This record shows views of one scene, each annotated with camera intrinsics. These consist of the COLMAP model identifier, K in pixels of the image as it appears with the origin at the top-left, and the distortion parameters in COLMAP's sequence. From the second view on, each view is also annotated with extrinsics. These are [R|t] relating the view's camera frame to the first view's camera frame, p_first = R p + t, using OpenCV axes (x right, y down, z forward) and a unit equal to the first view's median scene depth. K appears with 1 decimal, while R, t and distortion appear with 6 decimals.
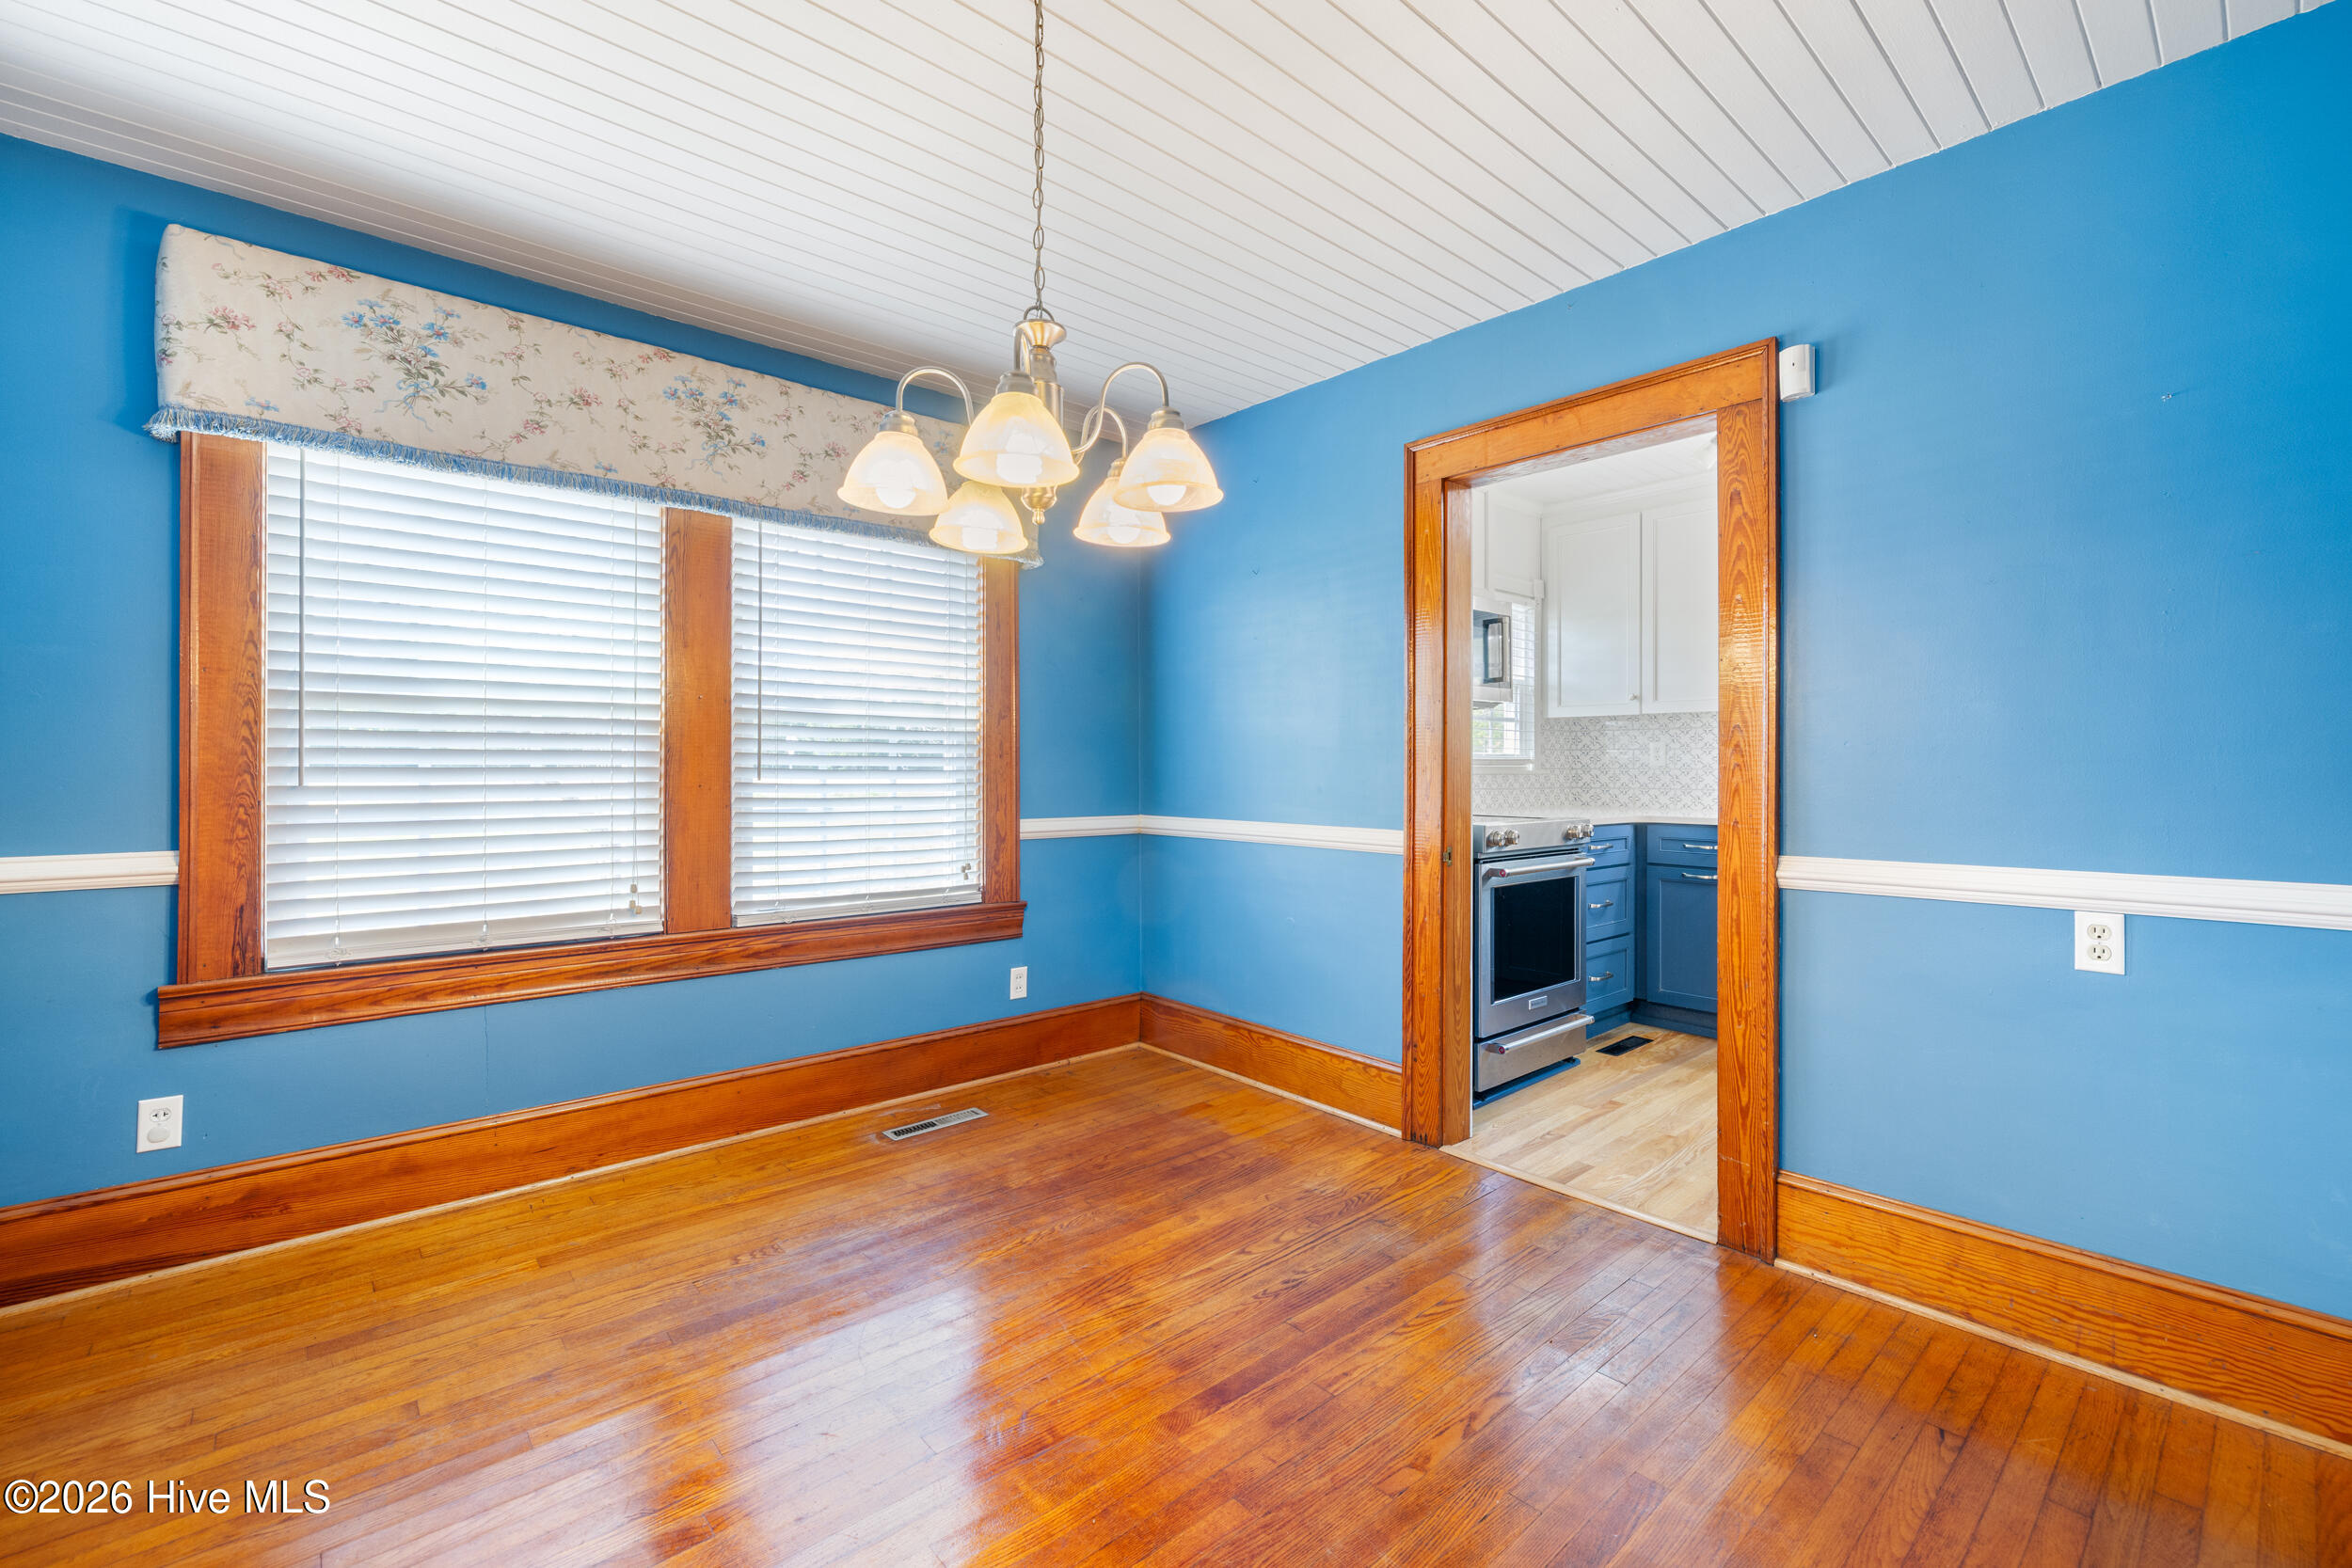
lens RADIAL K [[986.9, 0, 1158.9], [0, 986.9, 764.7], [0, 0, 1]] dist [0.000783, -0.000449]
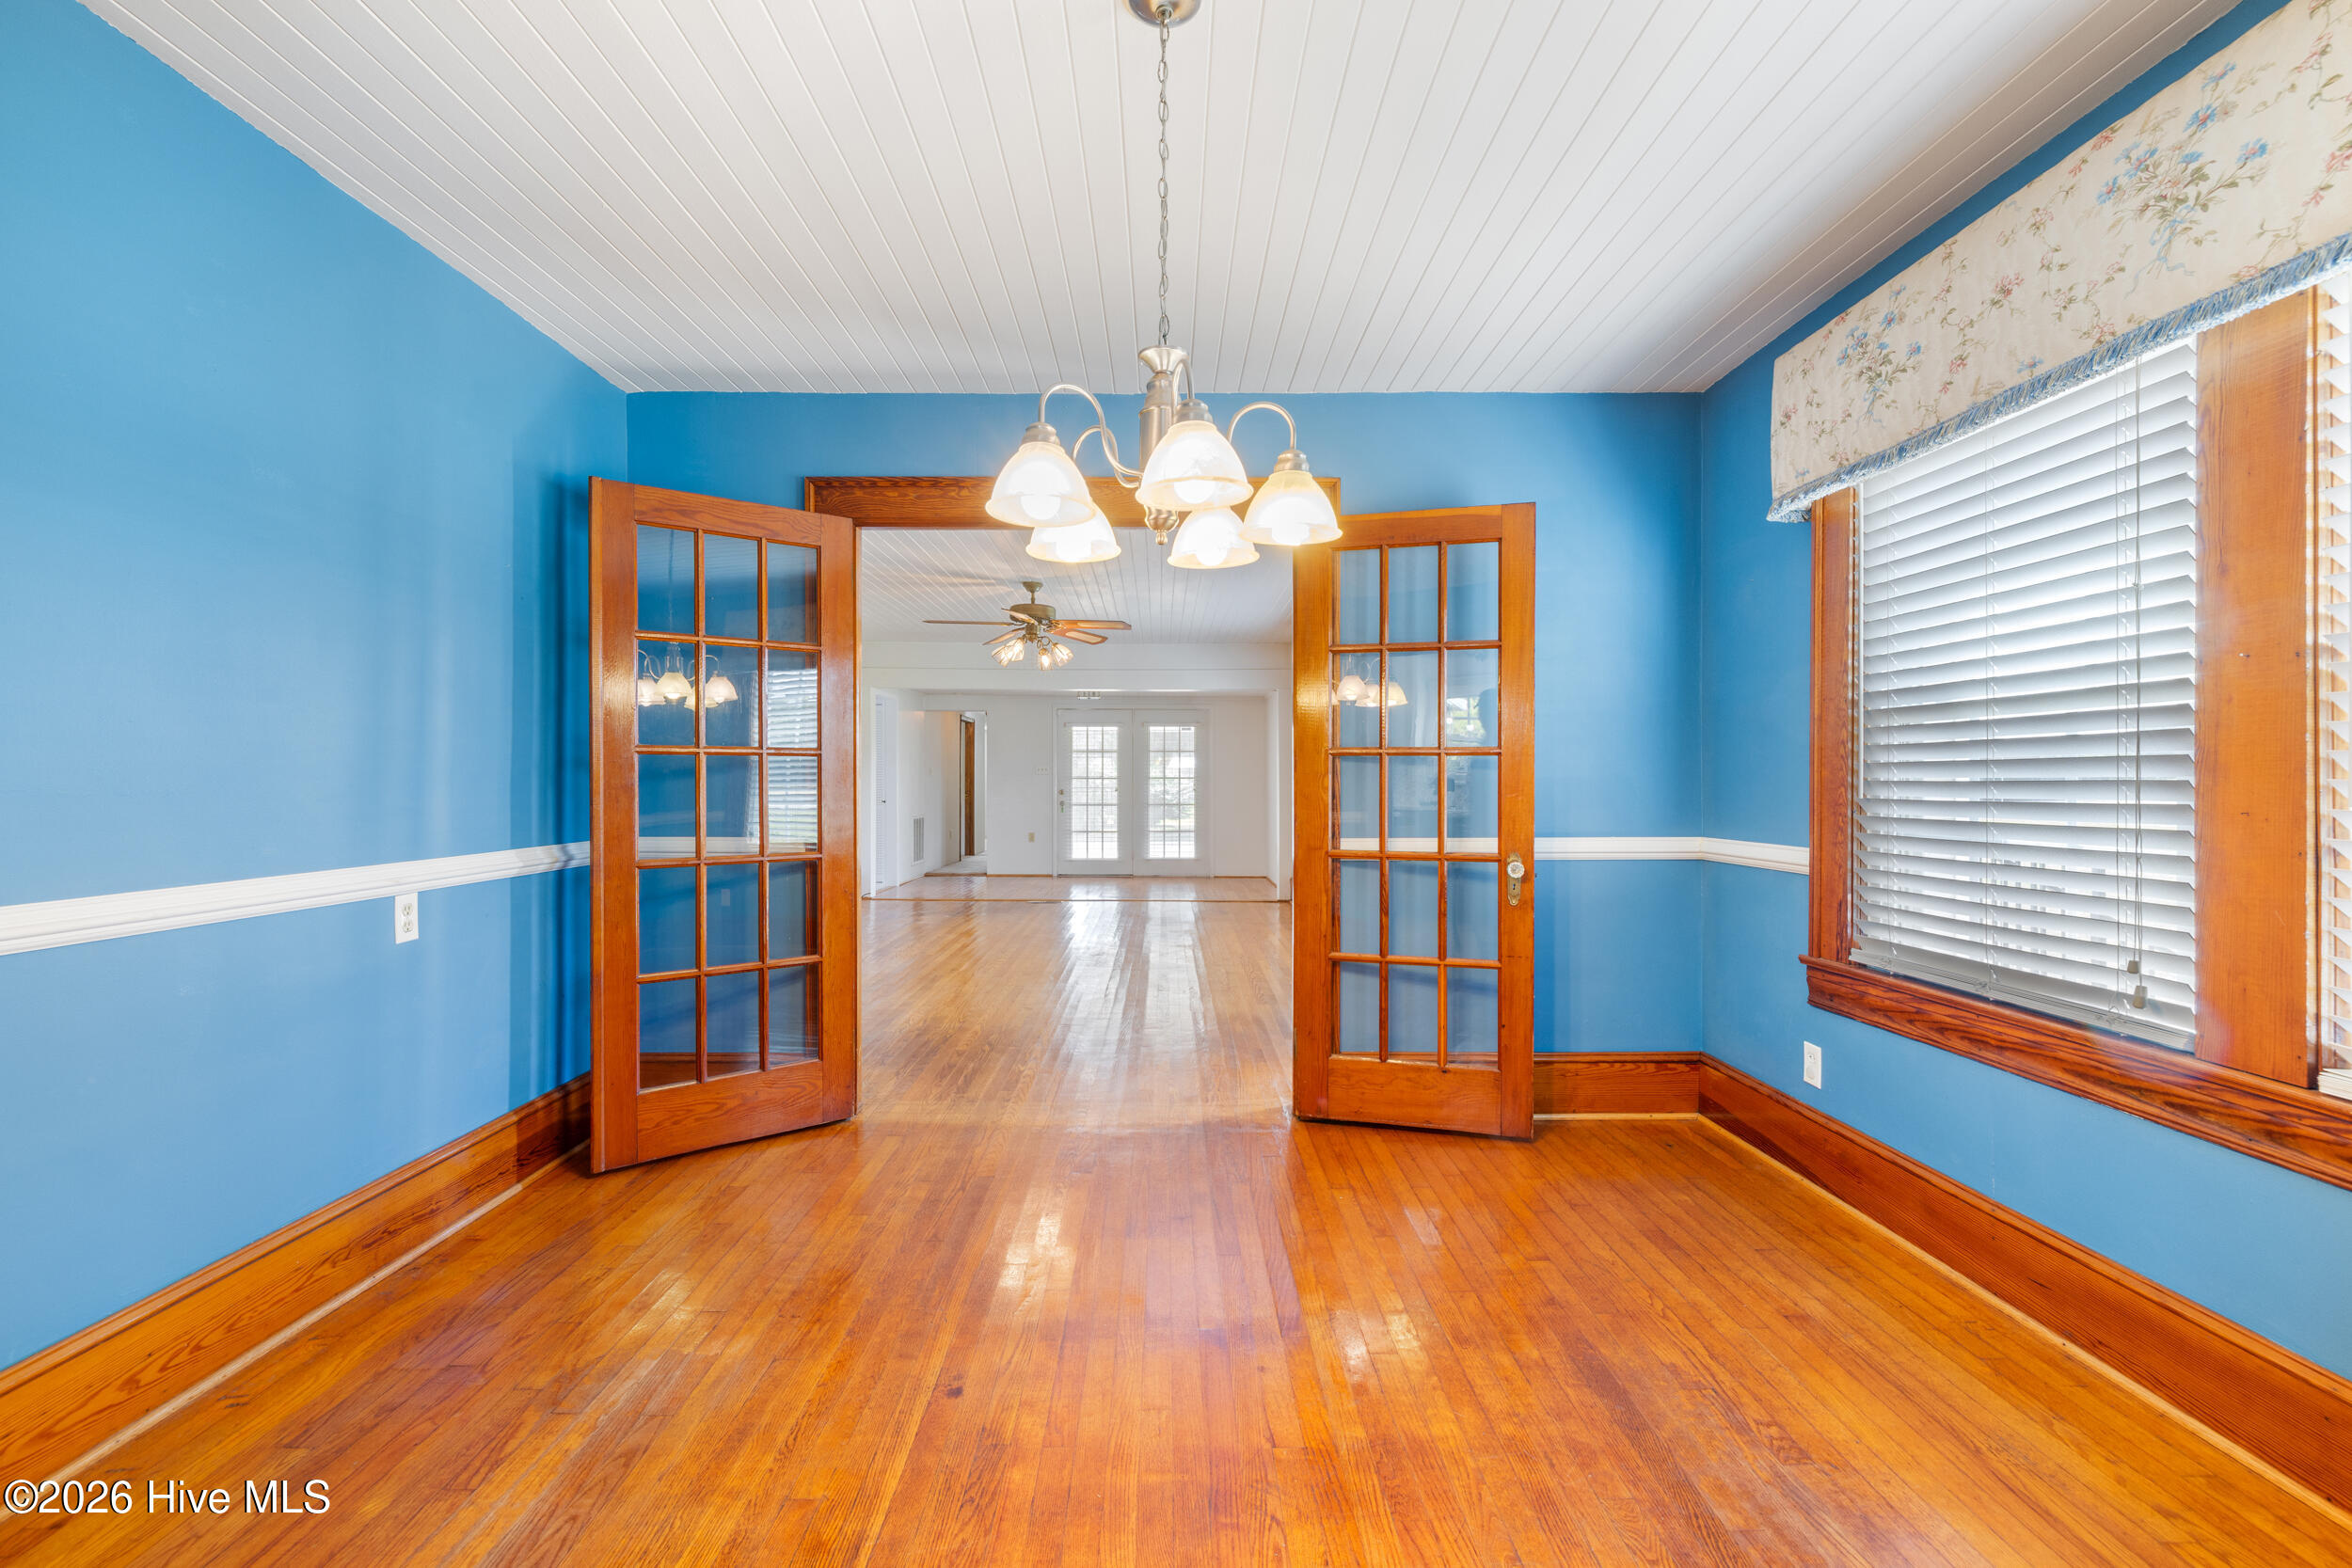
lens RADIAL K [[986.9, 0, 1176.3], [0, 986.9, 778.8], [0, 0, 1]] dist [0.000783, -0.000449]
pose [[-0.644296, -0.001189, -0.764775, 0.360424], [0.005313, 0.999968, -0.006031, 0.001830], [0.764758, -0.007949, -0.644269, 0.908035]]
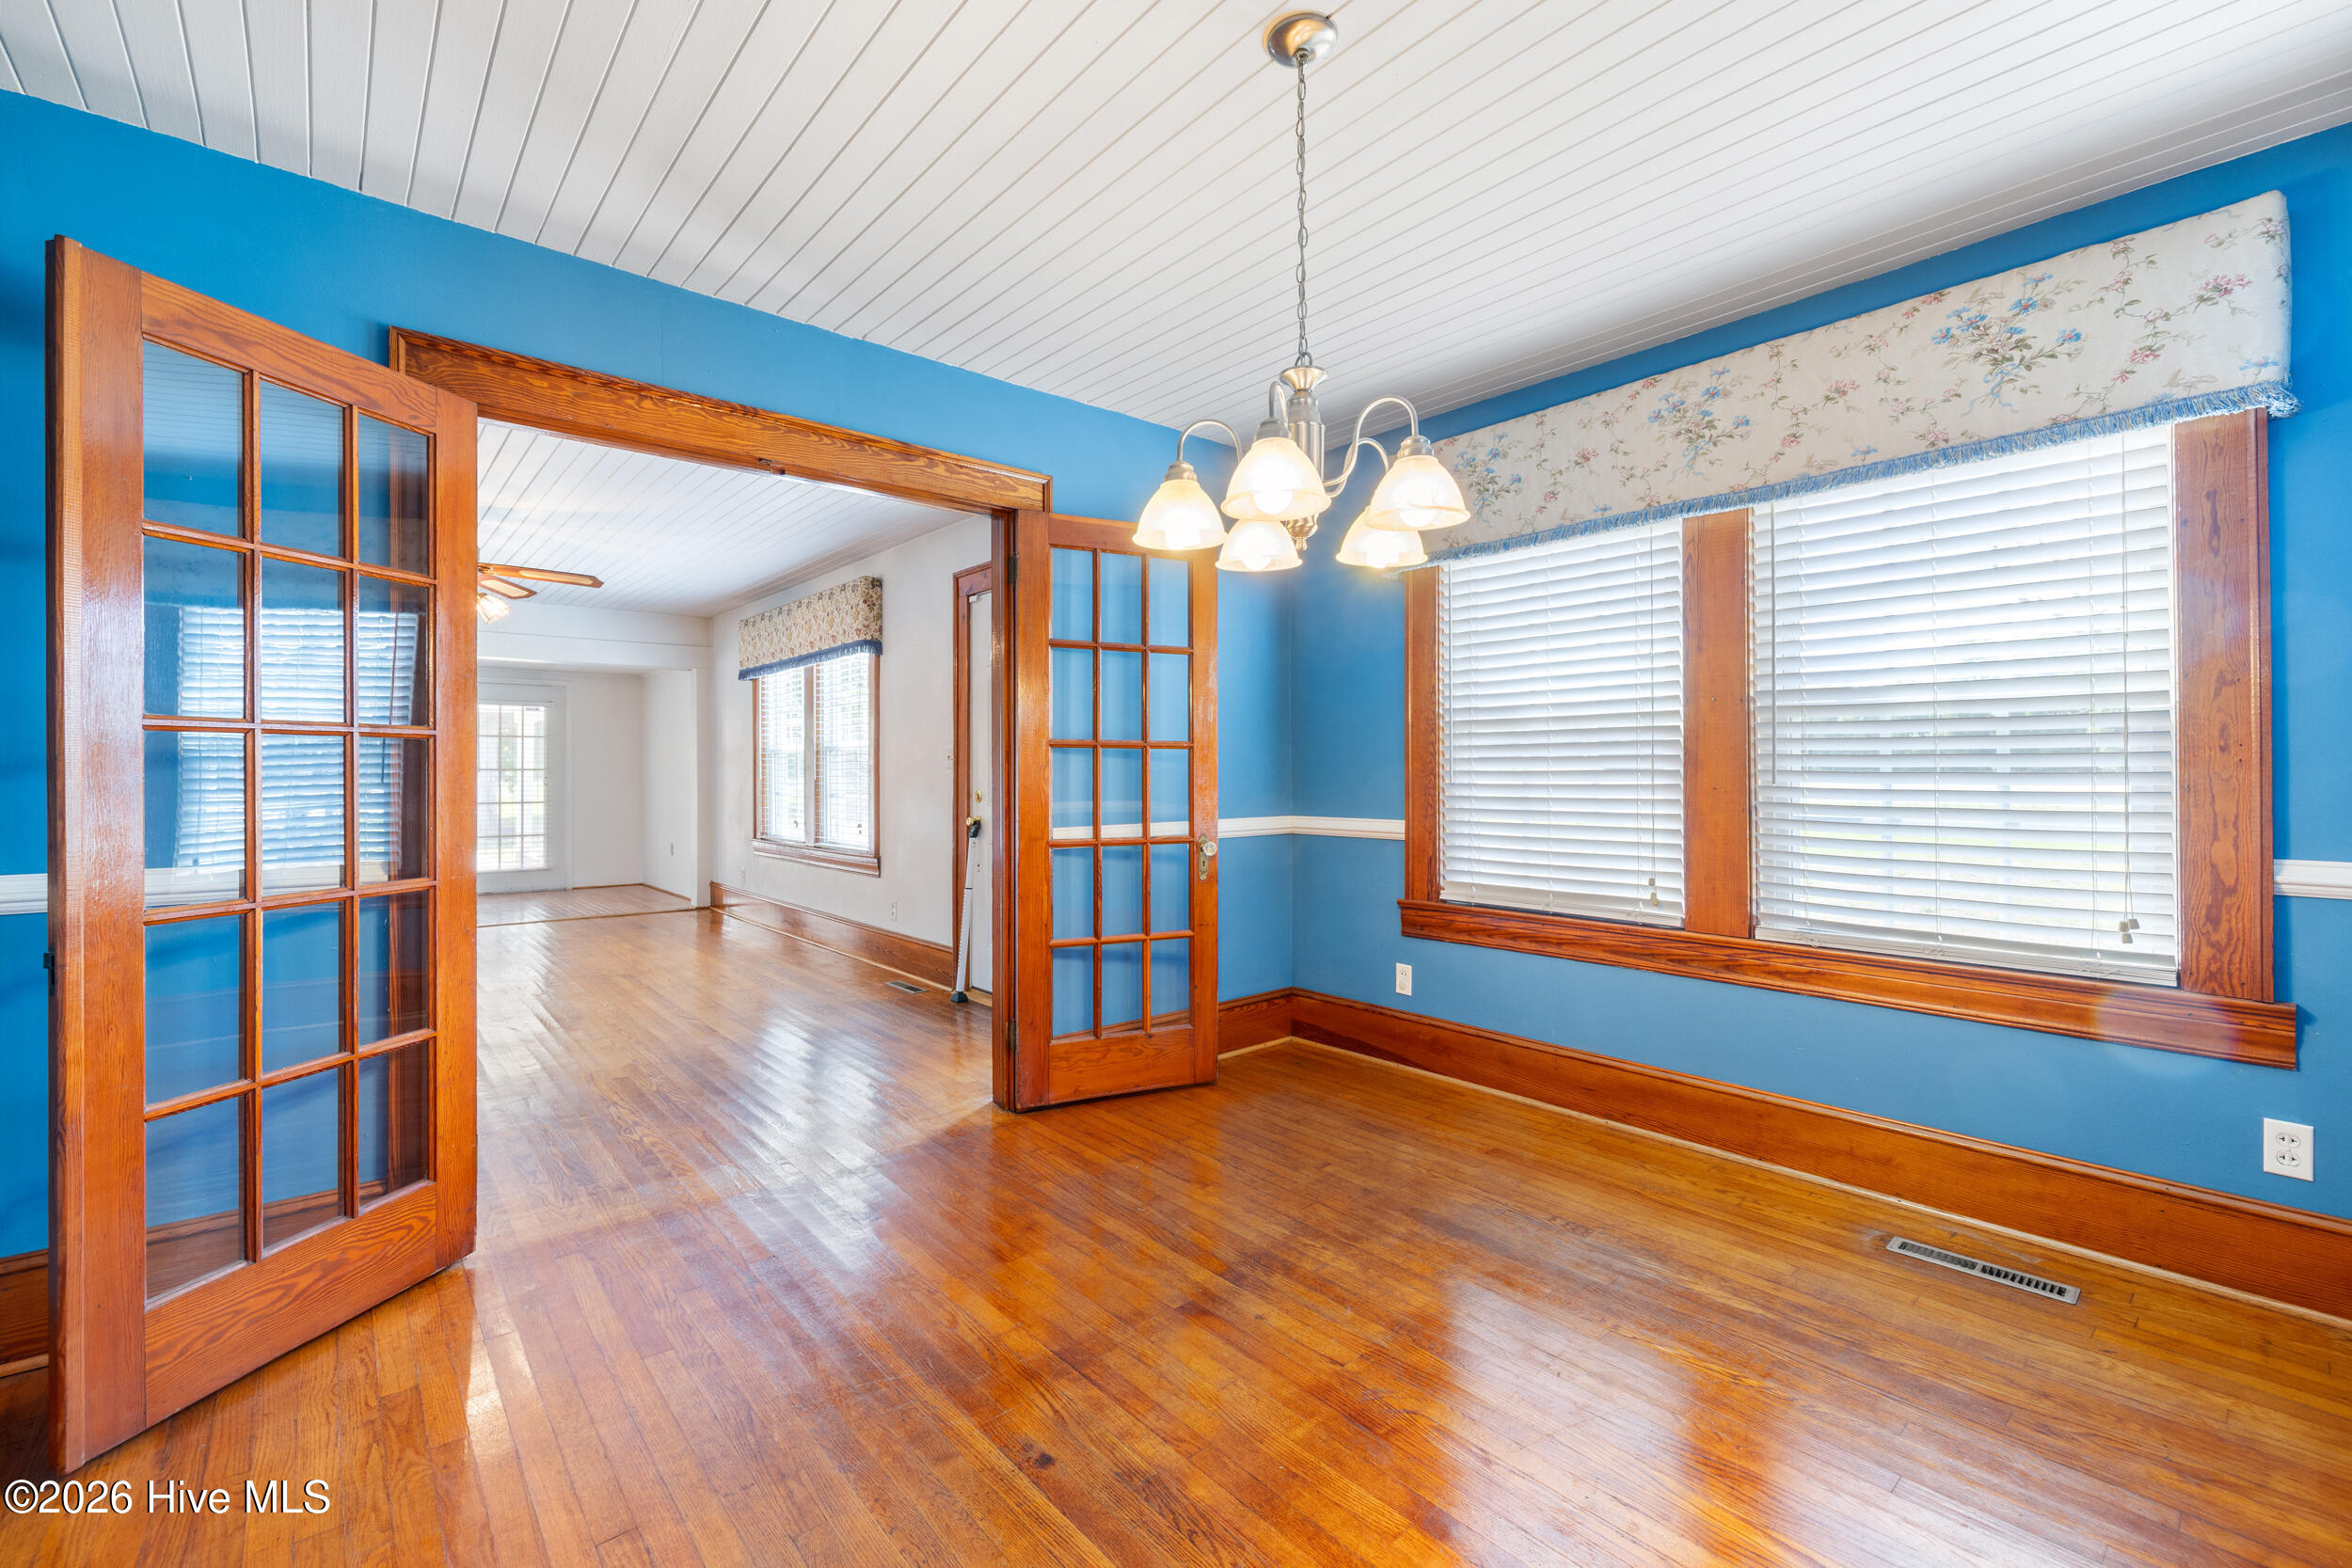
lens RADIAL K [[986.9, 0, 1179.9], [0, 986.9, 762.7], [0, 0, 1]] dist [0.000783, -0.000449]
pose [[0.003236, -0.007487, -0.999967, 0.534925], [0.009708, 0.999925, -0.007455, -0.002397], [0.999948, -0.009684, 0.003308, 0.463566]]
